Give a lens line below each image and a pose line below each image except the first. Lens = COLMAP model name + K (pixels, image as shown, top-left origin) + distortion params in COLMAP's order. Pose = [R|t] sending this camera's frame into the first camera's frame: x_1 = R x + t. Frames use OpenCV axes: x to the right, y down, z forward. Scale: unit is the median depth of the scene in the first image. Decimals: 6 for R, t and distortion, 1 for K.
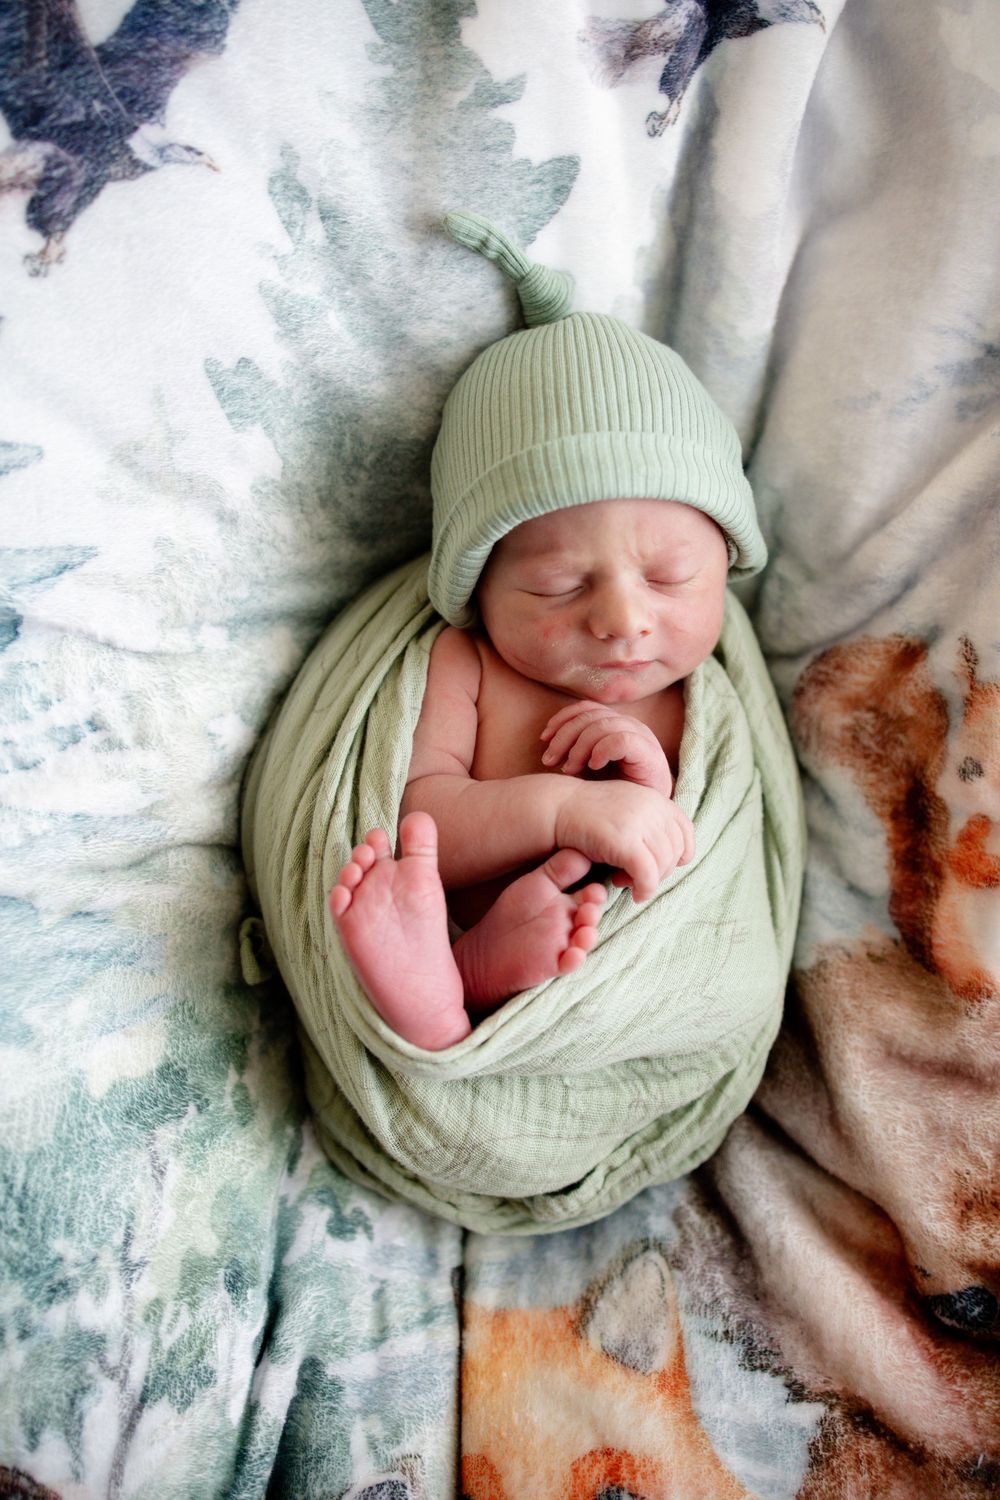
lens RADIAL K [[1500.9, 0, 499.4], [0, 1500.9, 731.7], [0, 0, 1]] dist [0.008542, -0.012930]
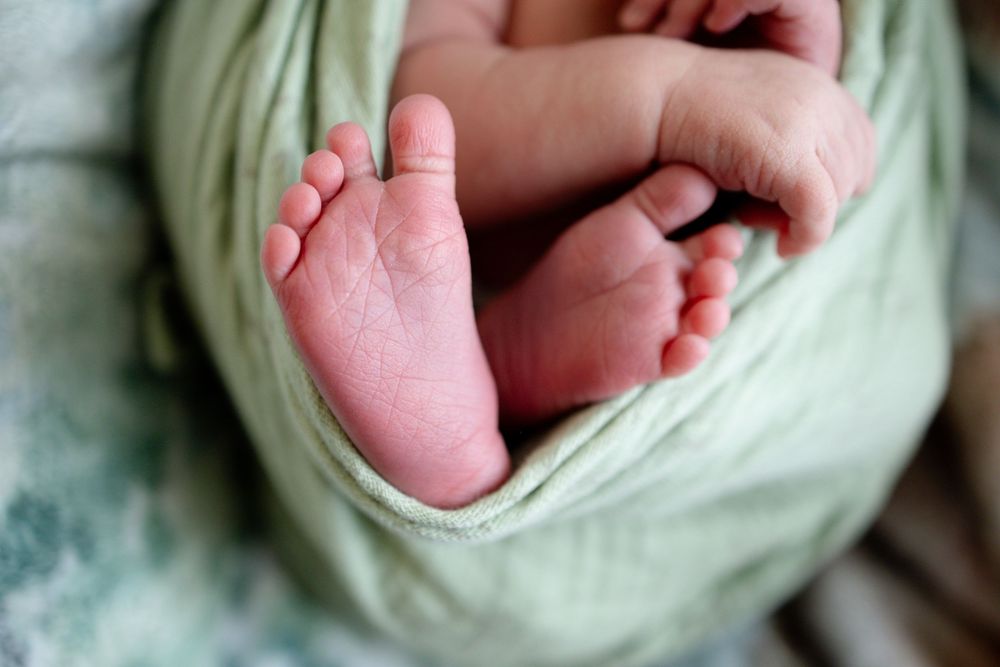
lens RADIAL K [[1187.7, 0, 500.4], [0, 1187.7, 312.7], [0, 0, 1]] dist [0.024196, 0.015655]
pose [[0.999168, 0.005582, 0.040390, -0.038343], [-0.012759, 0.983639, 0.179700, 0.048602], [-0.038726, -0.180066, 0.982892, 0.498634]]
